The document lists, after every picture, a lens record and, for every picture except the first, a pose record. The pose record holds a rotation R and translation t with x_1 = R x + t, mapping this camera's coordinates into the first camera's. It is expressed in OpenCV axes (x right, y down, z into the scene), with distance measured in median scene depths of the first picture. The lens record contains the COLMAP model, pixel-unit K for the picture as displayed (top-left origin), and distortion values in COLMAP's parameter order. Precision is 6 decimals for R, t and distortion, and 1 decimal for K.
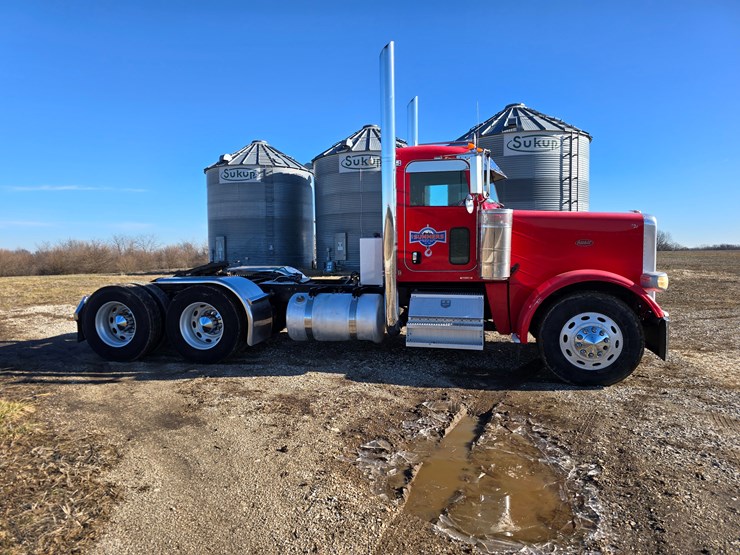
lens RADIAL K [[493.6, 0, 358.1], [0, 493.6, 277.6], [0, 0, 1]] dist [0.055677, -0.044344]
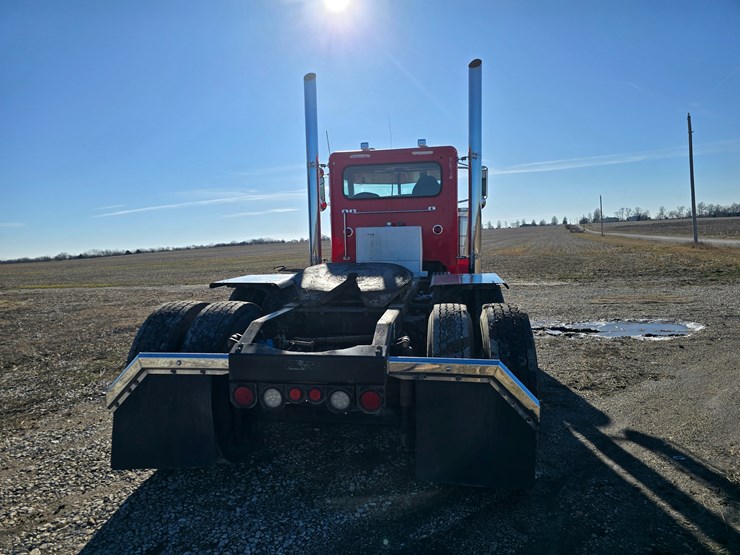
lens RADIAL K [[493.6, 0, 361.4], [0, 493.6, 278.0], [0, 0, 1]] dist [0.055677, -0.044344]
pose [[-0.077623, -0.059054, 0.995232, -0.986306], [0.112923, 0.991300, 0.067628, -0.060701], [-0.990567, 0.117634, -0.070279, 1.255490]]
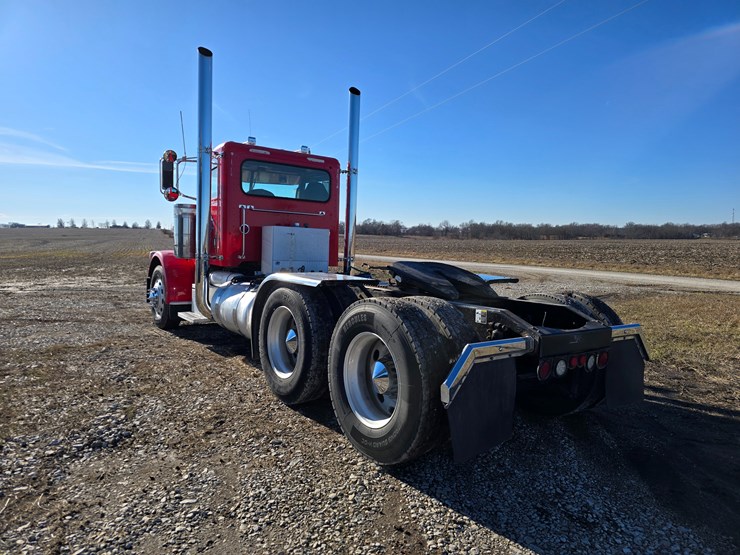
lens RADIAL K [[493.6, 0, 370.1], [0, 493.6, 277.6], [0, 0, 1]] dist [0.055677, -0.044344]
pose [[-0.770168, -0.048248, 0.636013, -0.747894], [0.037584, 0.991970, 0.120763, -0.106120], [-0.636732, 0.116911, -0.762170, 1.826017]]
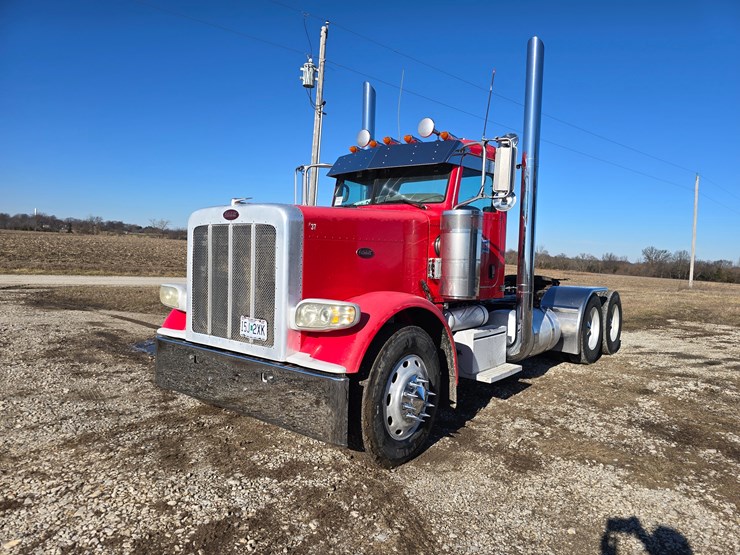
lens RADIAL K [[493.6, 0, 378.2], [0, 493.6, 283.3], [0, 0, 1]] dist [0.055677, -0.044344]
pose [[-0.412843, 0.048609, -0.909504, 1.022130], [-0.103213, 0.989646, 0.099743, -0.107043], [0.904935, 0.135051, -0.403551, 1.384589]]
